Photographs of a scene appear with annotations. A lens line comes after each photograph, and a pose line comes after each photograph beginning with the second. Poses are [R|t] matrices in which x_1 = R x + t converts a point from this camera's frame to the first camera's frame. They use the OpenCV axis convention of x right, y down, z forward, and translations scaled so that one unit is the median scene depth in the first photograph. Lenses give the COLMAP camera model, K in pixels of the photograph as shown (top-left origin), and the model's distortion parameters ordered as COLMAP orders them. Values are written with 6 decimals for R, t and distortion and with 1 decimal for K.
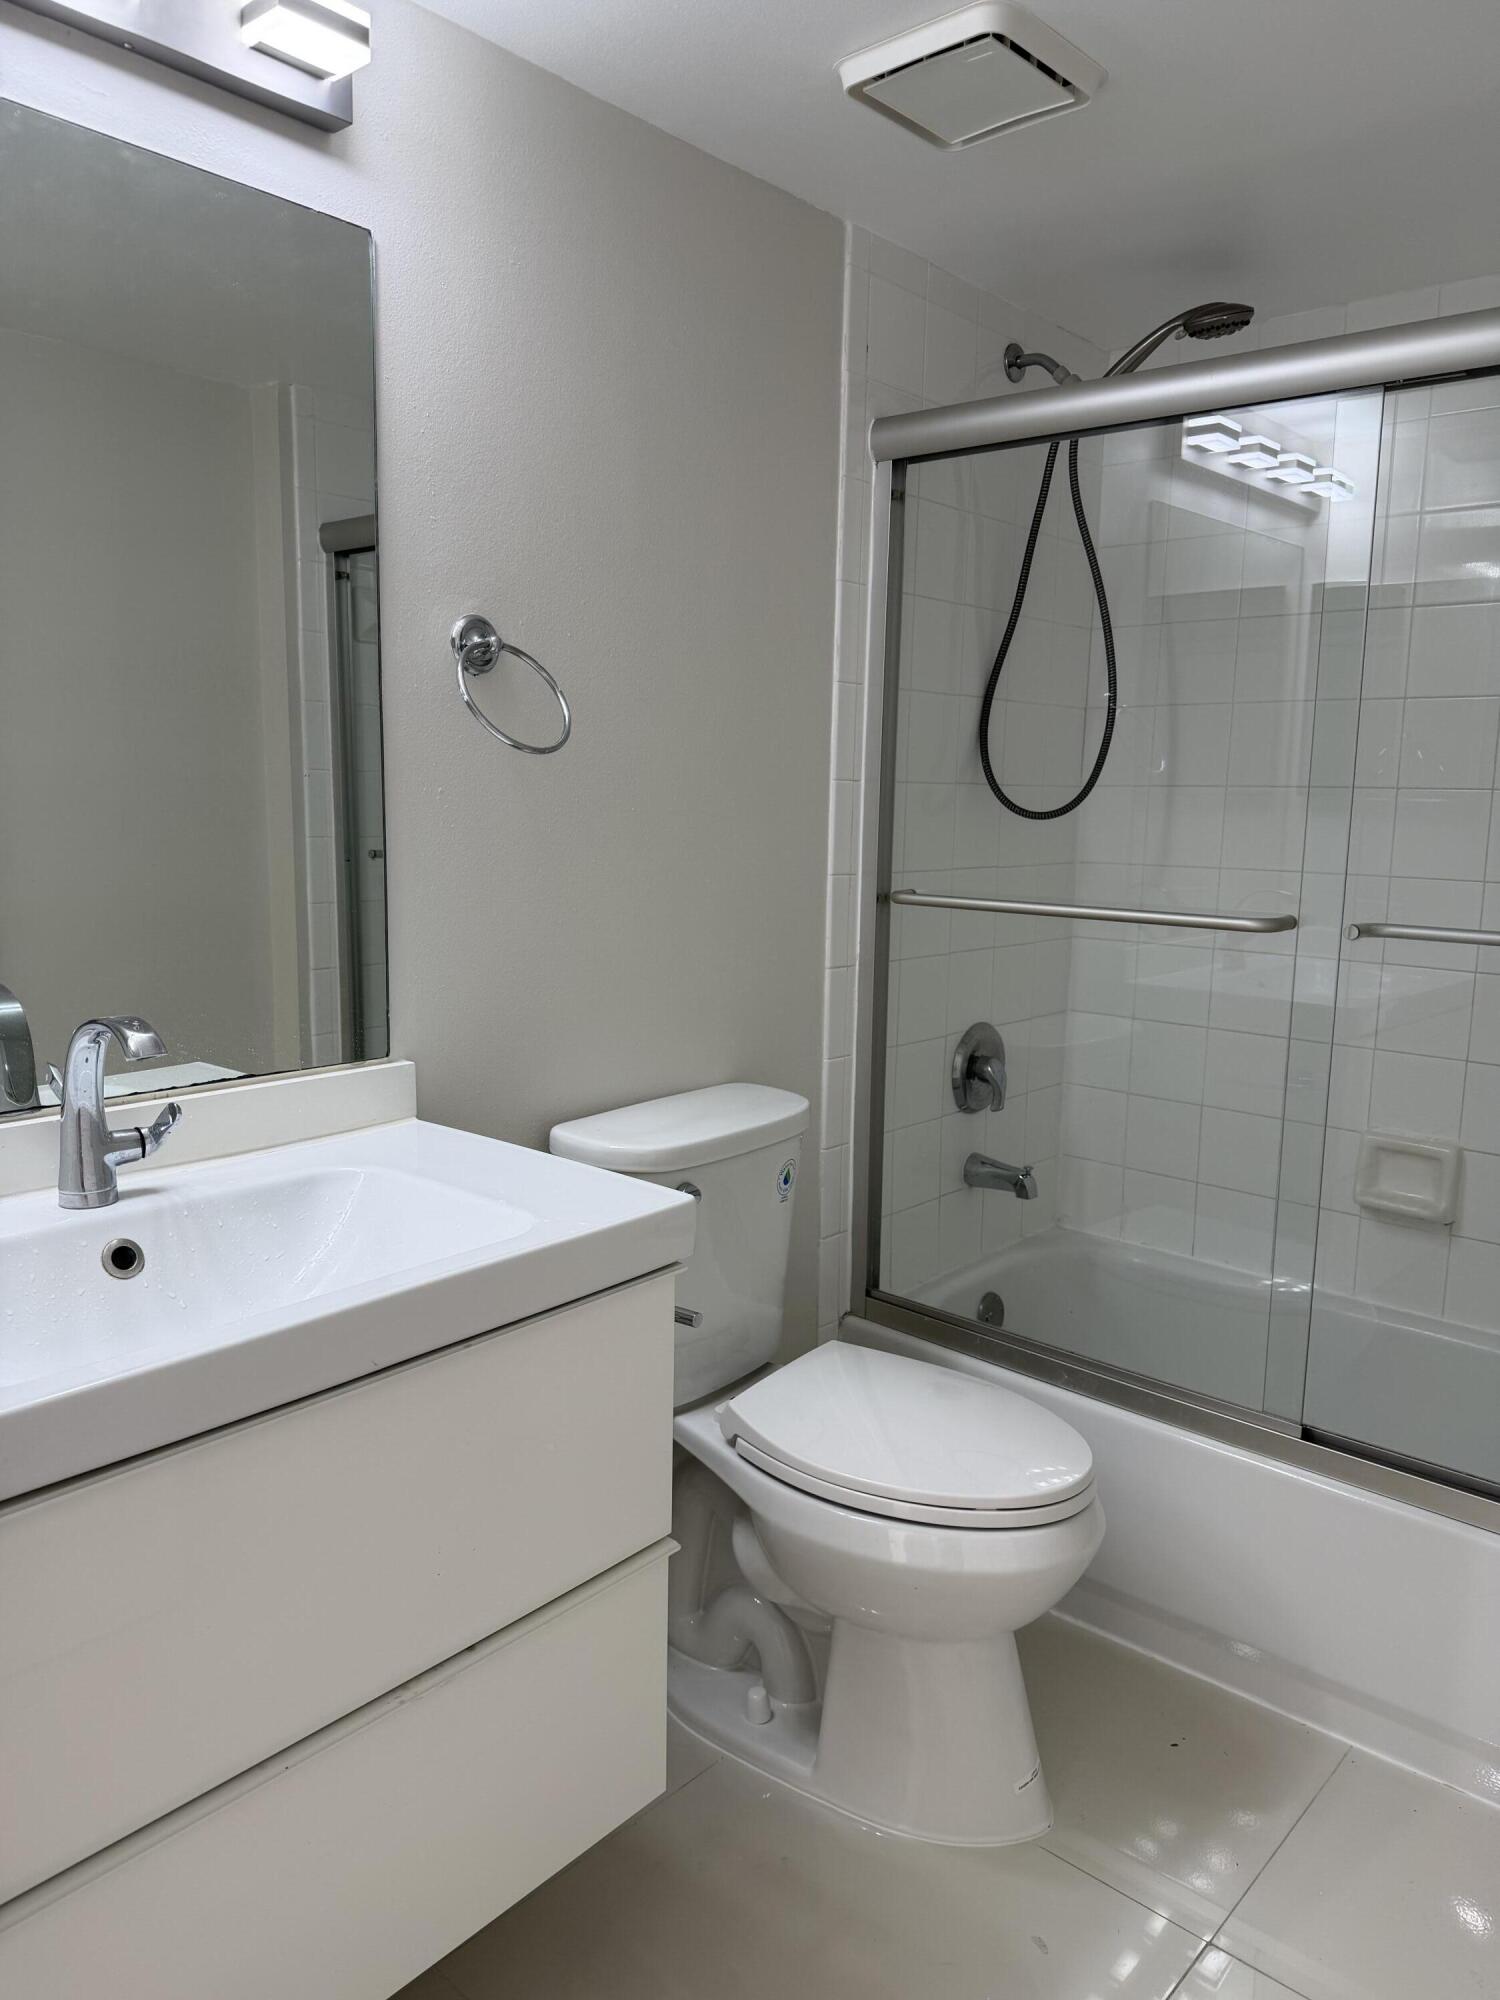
lens RADIAL K [[1393.5, 0, 705.2], [0, 1393.5, 998.3], [0, 0, 1]] dist [0.106789, -0.100387]
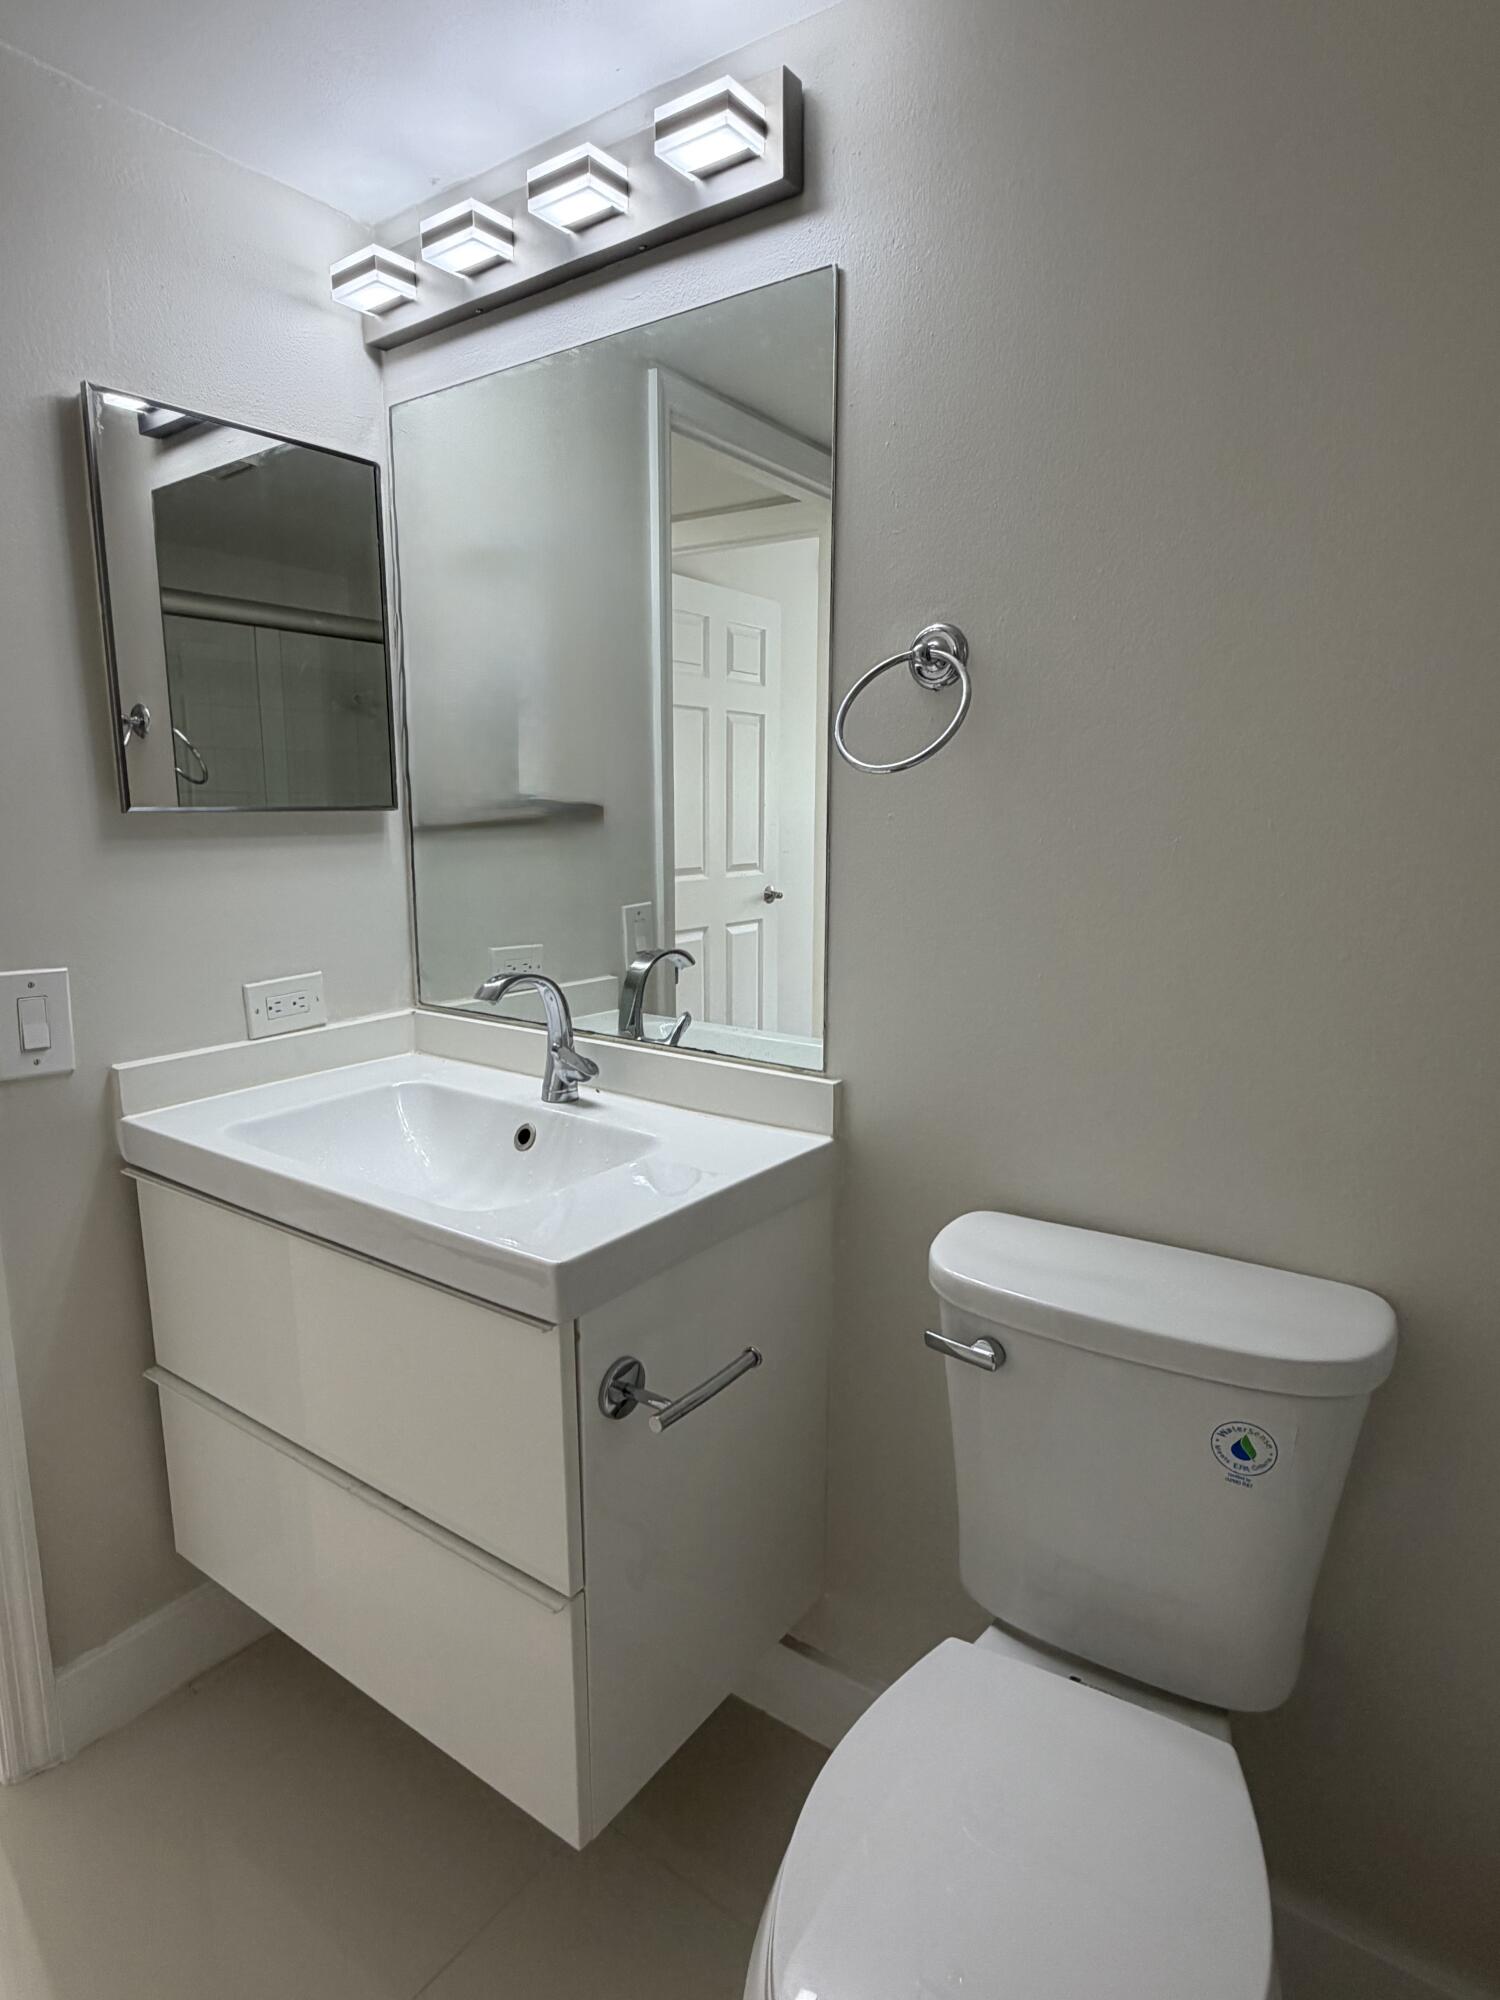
lens RADIAL K [[1150.9, 0, 770.0], [0, 1150.9, 988.0], [0, 0, 1]] dist [0.002560, 0.003843]
pose [[0.116434, 0.153629, -0.981245, 0.567057], [-0.143162, 0.980243, 0.136484, -0.123375], [0.982827, 0.124585, 0.136127, 0.798626]]
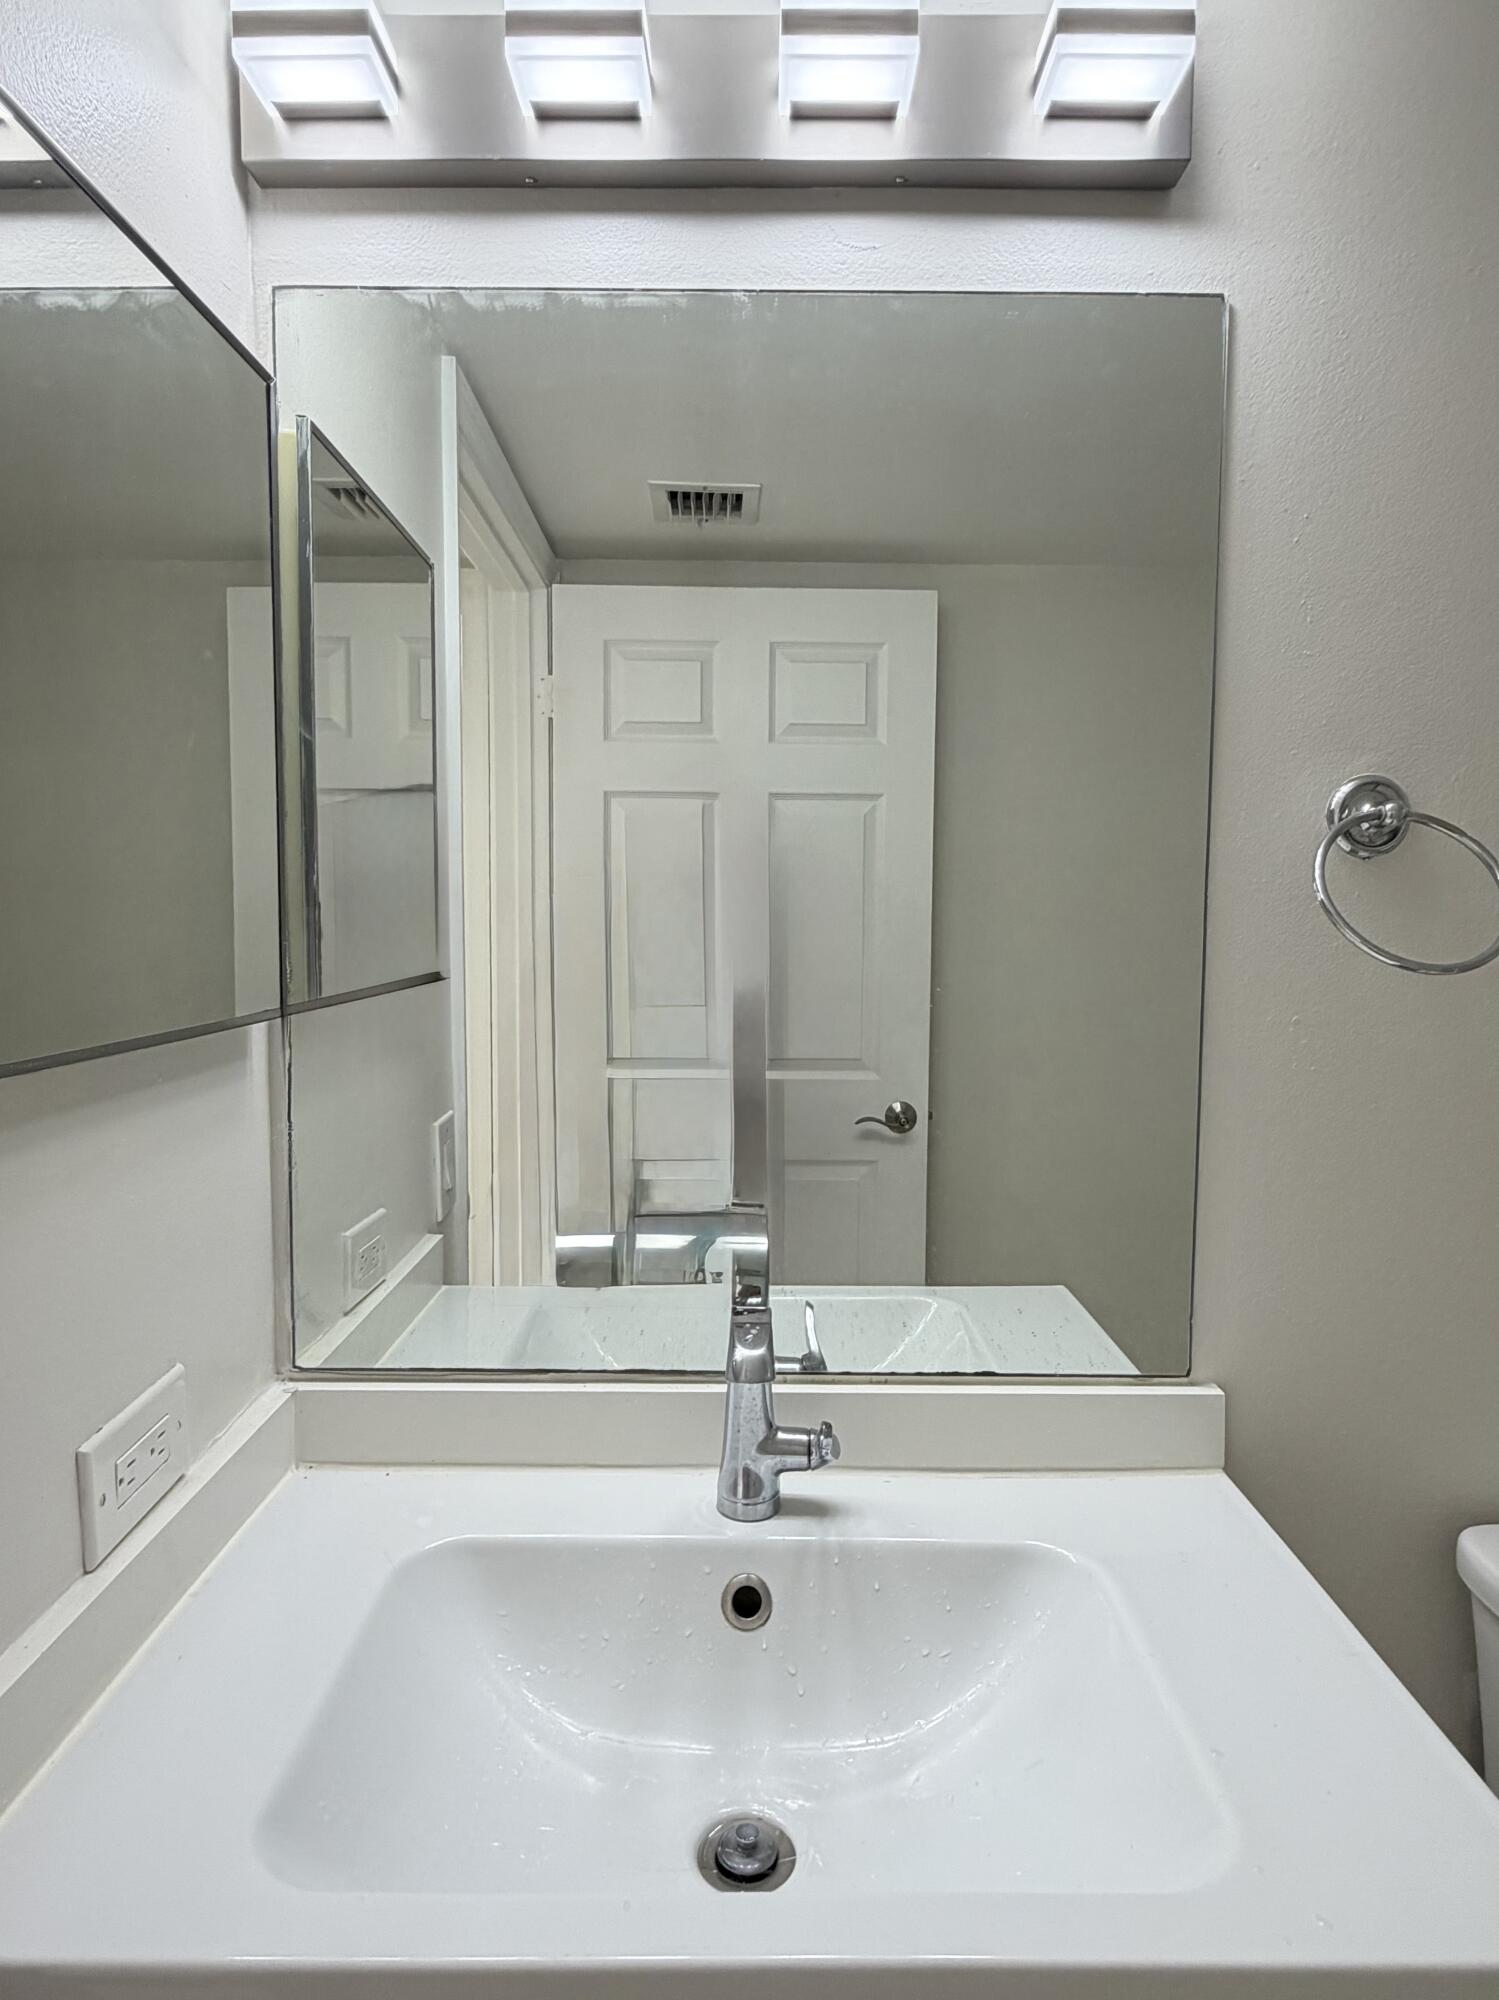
lens RADIAL K [[1150.9, 0, 769.5], [0, 1150.9, 988.0], [0, 0, 1]] dist [0.002560, 0.003843]
pose [[0.685313, 0.039554, -0.727174, 0.050615], [-0.105926, 0.993319, -0.045797, -0.104325], [0.720504, 0.108412, 0.684924, 0.385891]]
